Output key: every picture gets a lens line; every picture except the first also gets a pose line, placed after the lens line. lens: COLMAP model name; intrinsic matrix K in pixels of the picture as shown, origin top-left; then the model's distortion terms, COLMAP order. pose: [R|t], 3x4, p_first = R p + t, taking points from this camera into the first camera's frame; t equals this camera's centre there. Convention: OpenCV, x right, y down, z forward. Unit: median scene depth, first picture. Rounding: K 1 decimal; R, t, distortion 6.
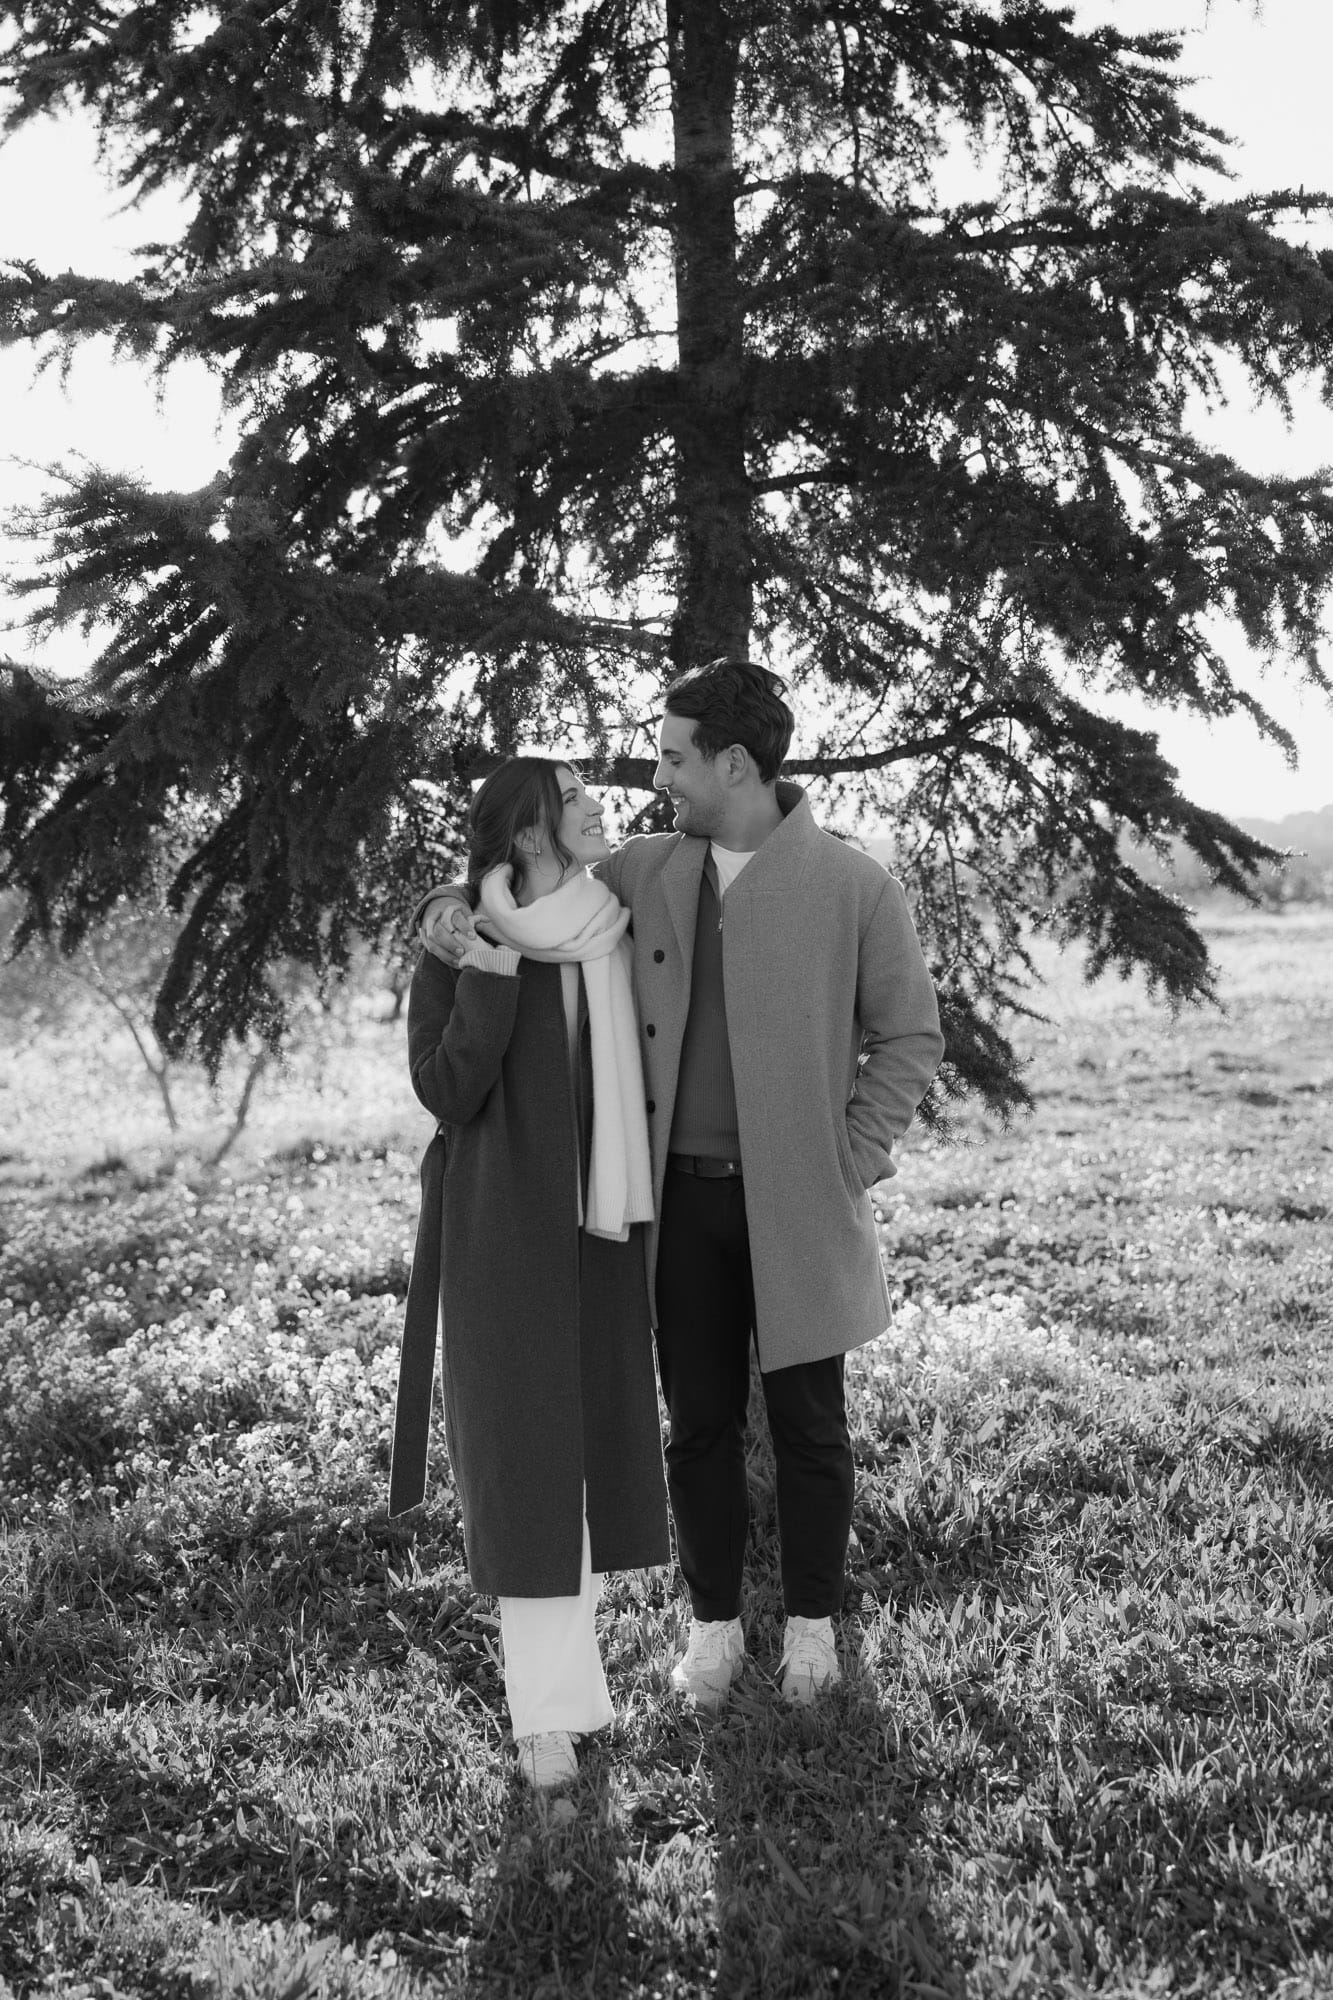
lens RADIAL K [[2868.1, 0, 666.5], [0, 2868.1, 1000.0], [0, 0, 1]] dist [0.095888, 0.112405]
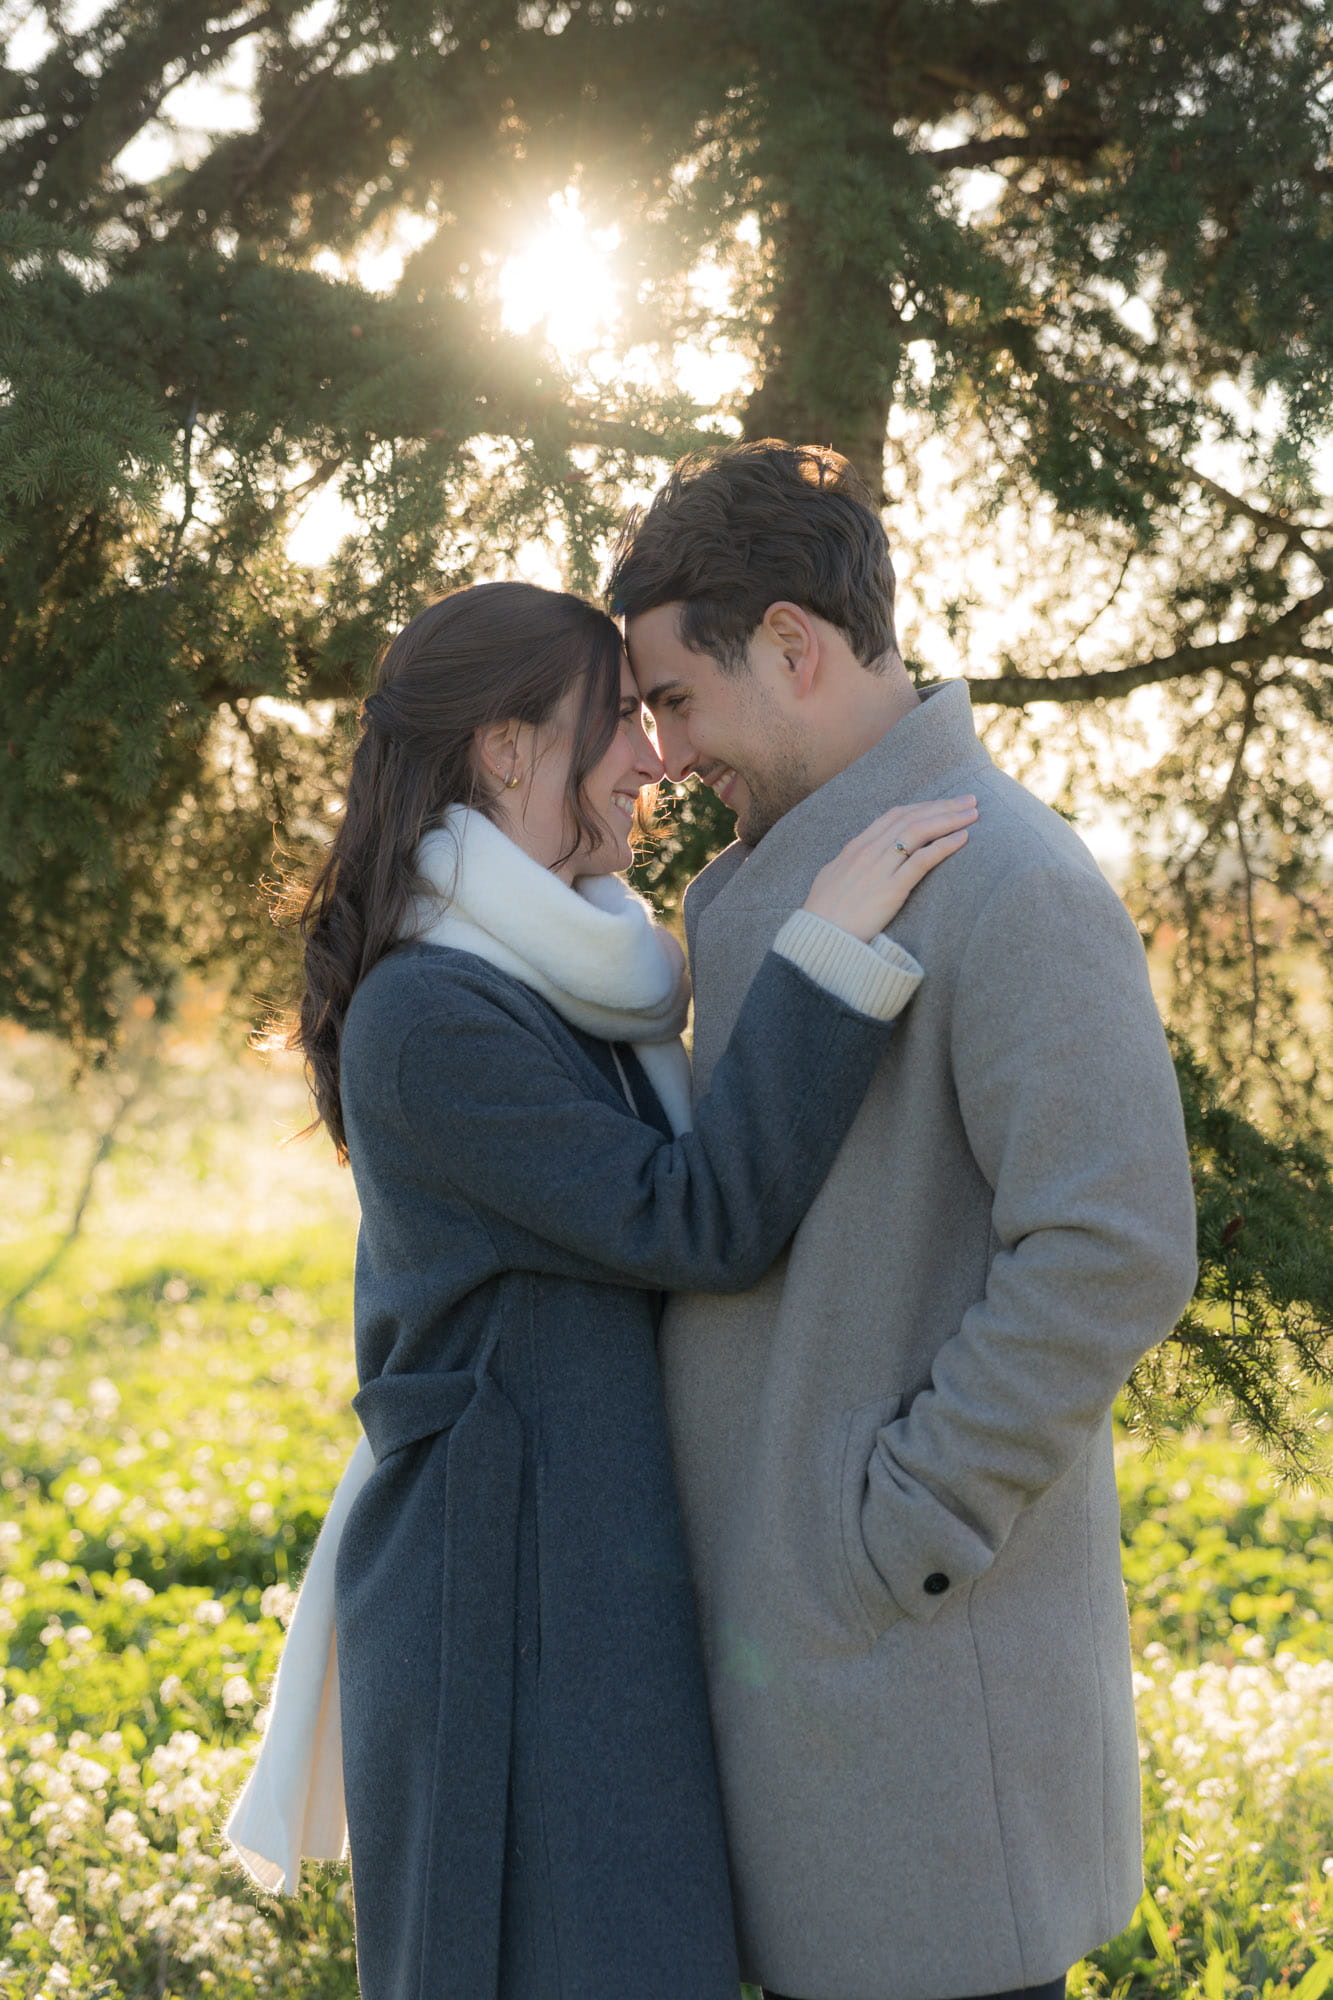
lens RADIAL K [[3745.7, 0, 666.5], [0, 3745.7, 1000.0], [0, 0, 1]] dist [0.428475, 0.022944]
pose [[0.999504, 0.030358, -0.008323, -0.003843], [-0.030472, 0.999438, -0.013968, -0.013599], [0.007895, 0.014214, 0.999868, 0.314863]]
